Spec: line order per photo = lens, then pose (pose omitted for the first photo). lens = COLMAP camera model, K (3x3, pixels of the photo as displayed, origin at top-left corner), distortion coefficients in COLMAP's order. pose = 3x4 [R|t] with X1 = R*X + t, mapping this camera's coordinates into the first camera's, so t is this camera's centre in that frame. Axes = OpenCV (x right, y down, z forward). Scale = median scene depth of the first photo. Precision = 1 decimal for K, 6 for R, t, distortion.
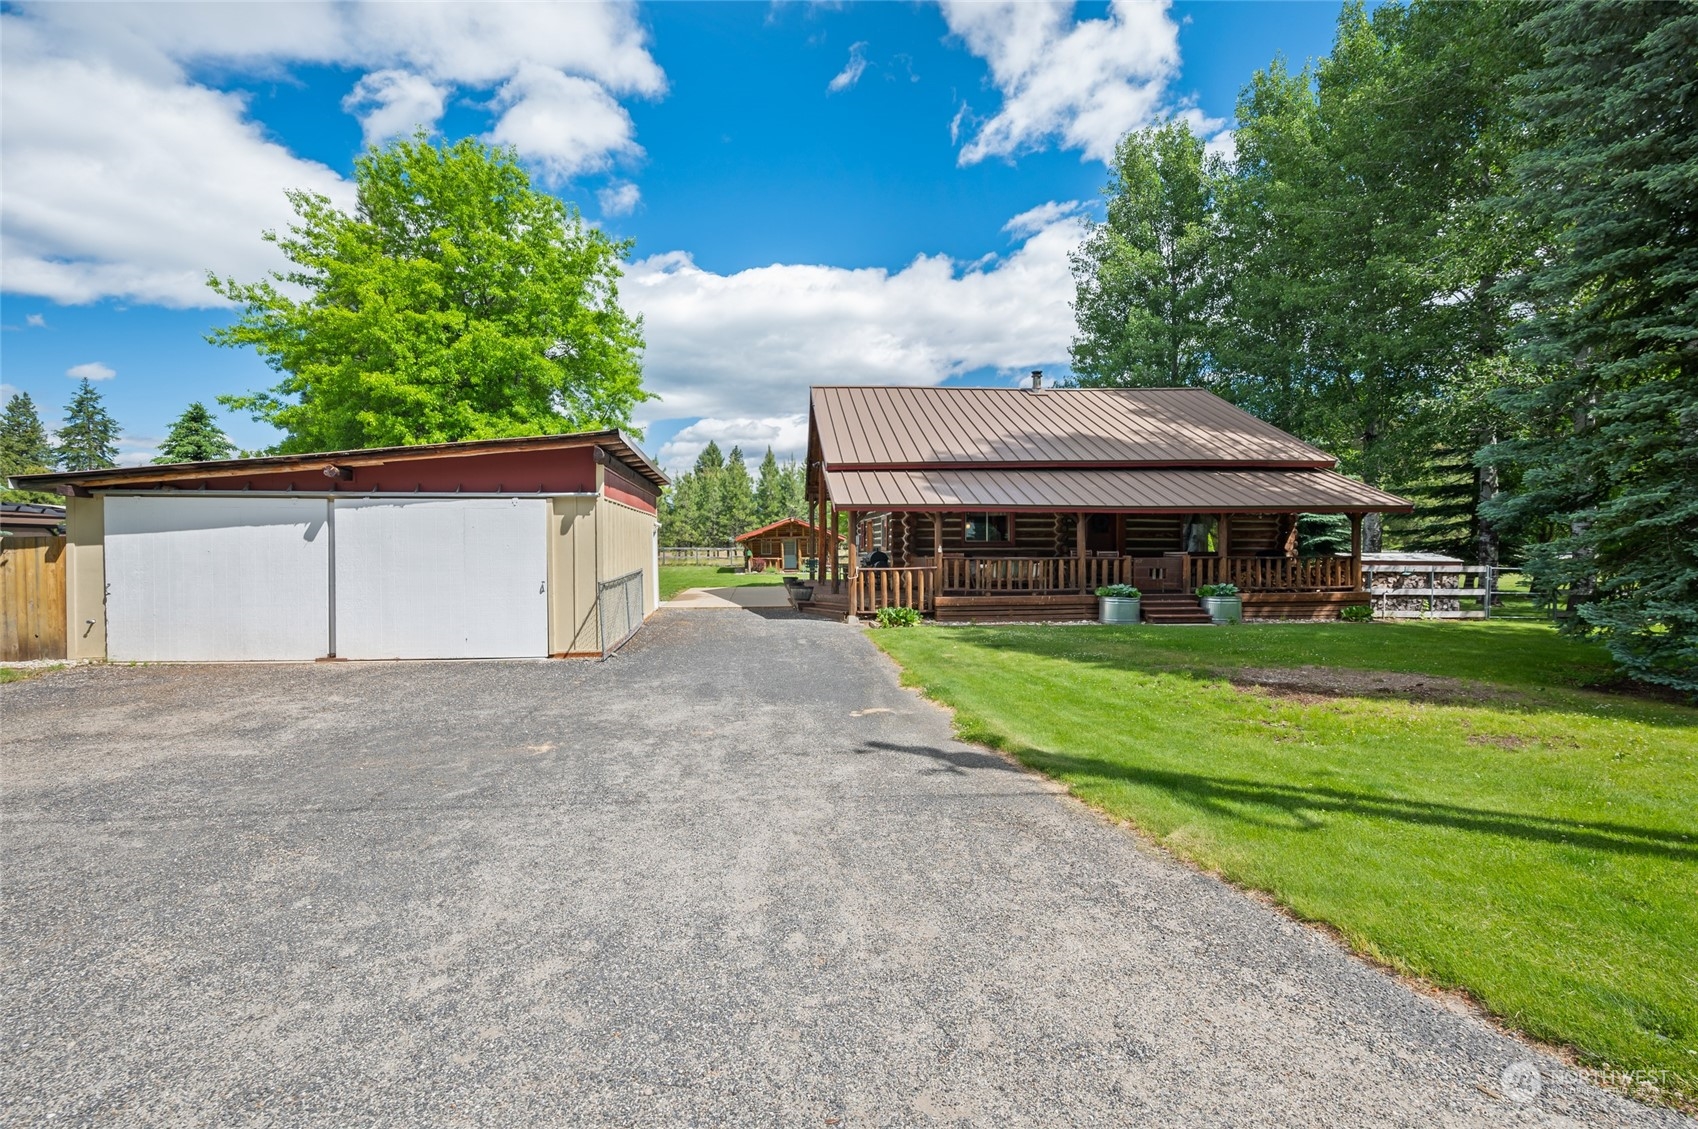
lens RADIAL K [[650.5, 0, 754.9], [0, 650.5, 579.5], [0, 0, 1]] dist [-0.000289, -0.000072]
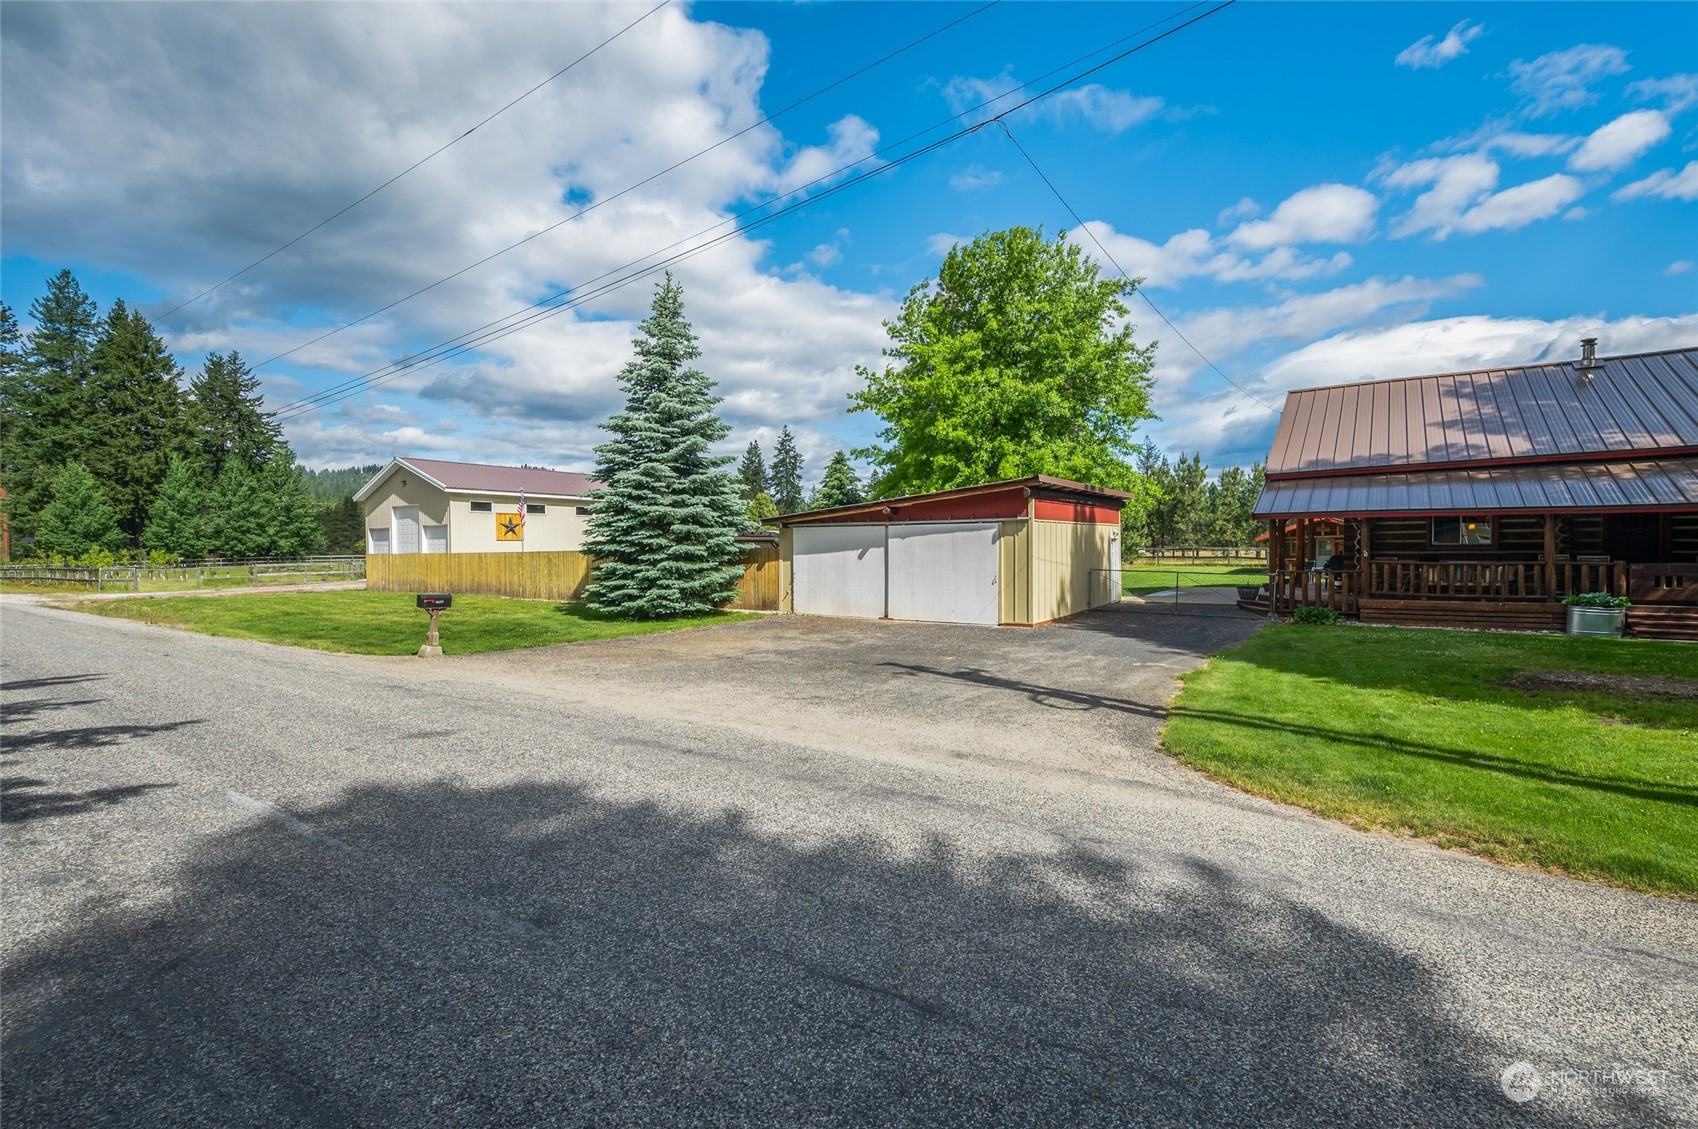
lens RADIAL K [[683.2, 0, 863.9], [0, 683.2, 559.3], [0, 0, 1]] dist [-0.000171, 0.000173]
pose [[0.776954, 0.004559, -0.629540, 0.355298], [-0.022585, 0.999532, -0.020635, 0.003708], [0.629152, 0.030251, 0.776694, -0.359221]]
